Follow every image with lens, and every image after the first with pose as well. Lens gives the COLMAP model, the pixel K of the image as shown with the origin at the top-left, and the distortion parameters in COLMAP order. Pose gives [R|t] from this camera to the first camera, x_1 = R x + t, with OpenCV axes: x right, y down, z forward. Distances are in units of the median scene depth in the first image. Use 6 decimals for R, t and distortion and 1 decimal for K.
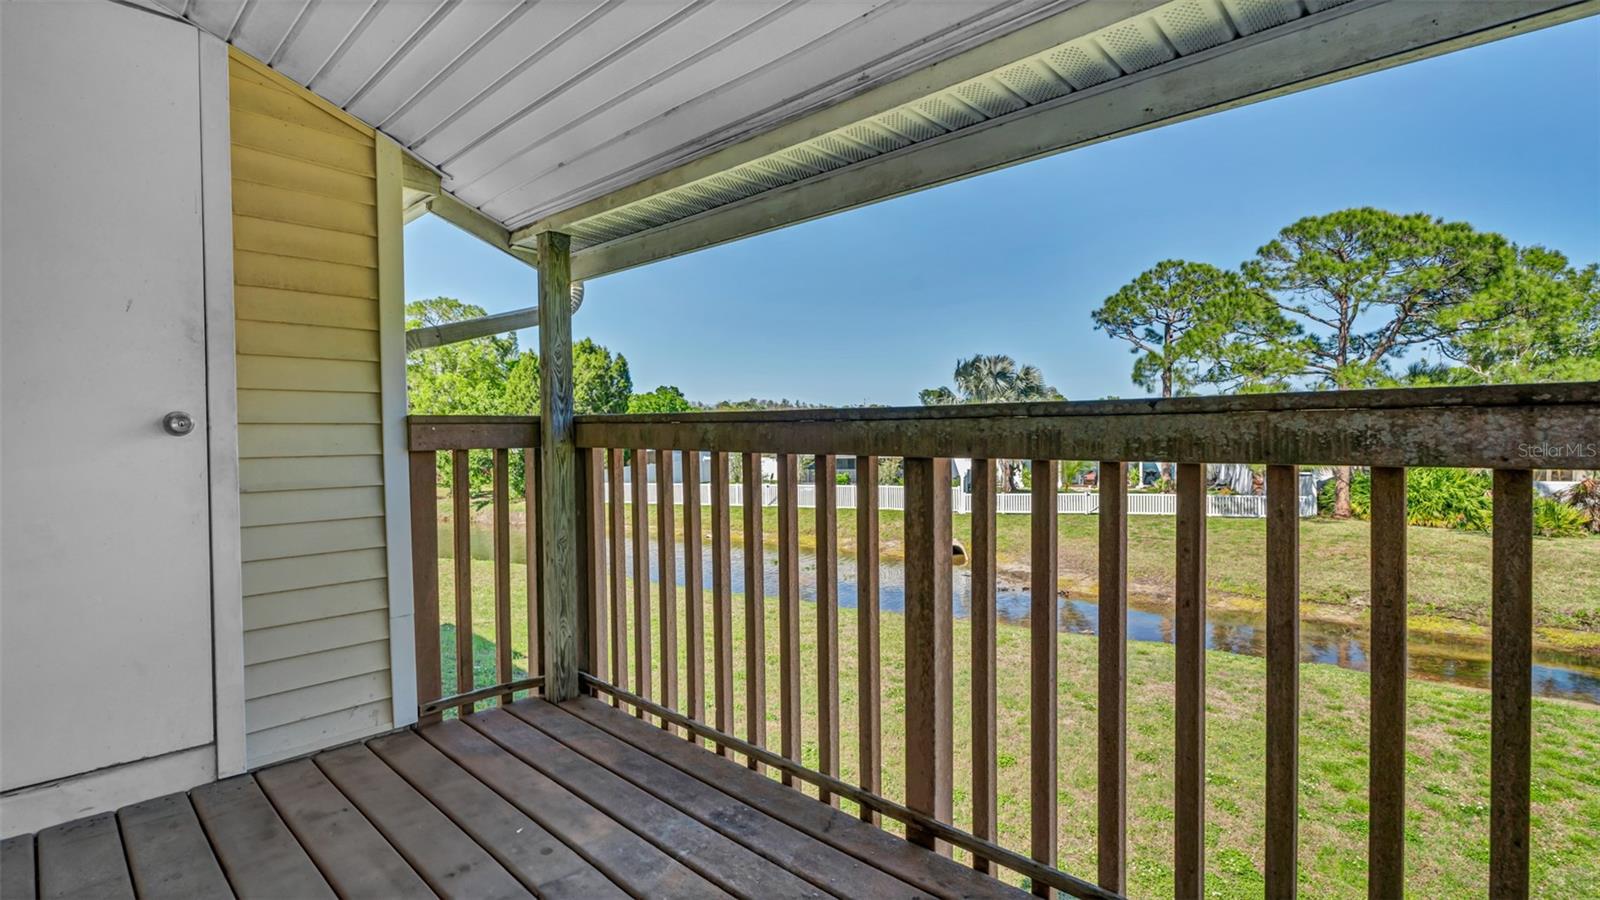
lens RADIAL K [[737.7, 0, 807.2], [0, 737.7, 447.8], [0, 0, 1]] dist [-0.001371, 0.000145]
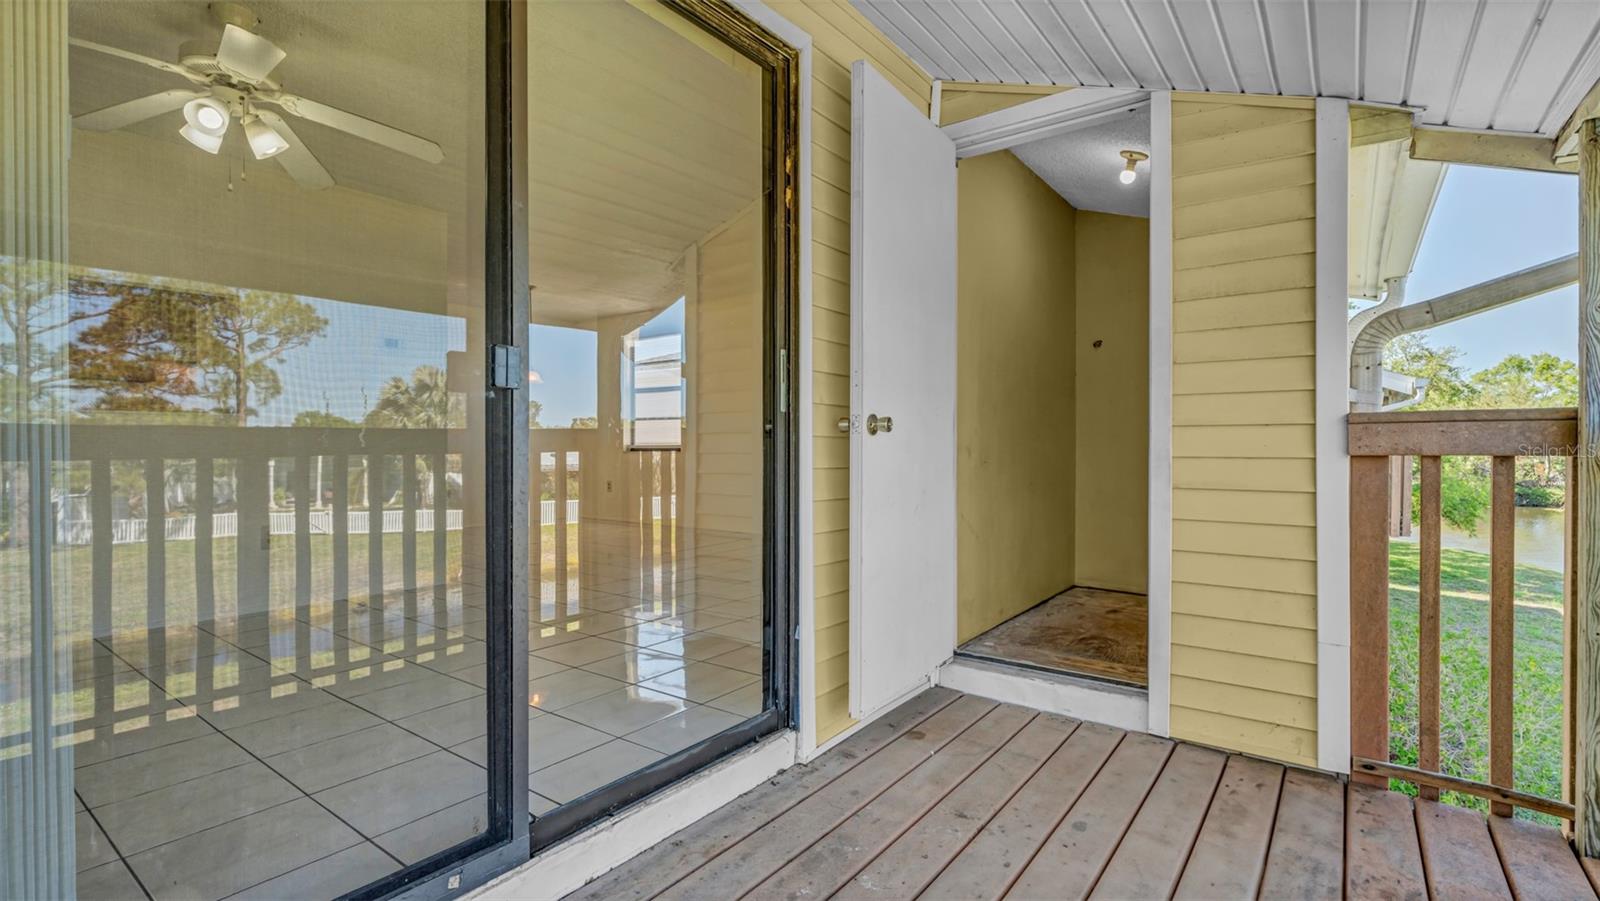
lens RADIAL K [[737.7, 0, 805.0], [0, 737.7, 449.6], [0, 0, 1]] dist [-0.001371, 0.000145]
pose [[0.090919, 0.016514, -0.995721, 0.257247], [-0.018366, 0.999720, 0.014903, -0.003262], [0.995689, 0.016932, 0.091197, 0.296575]]
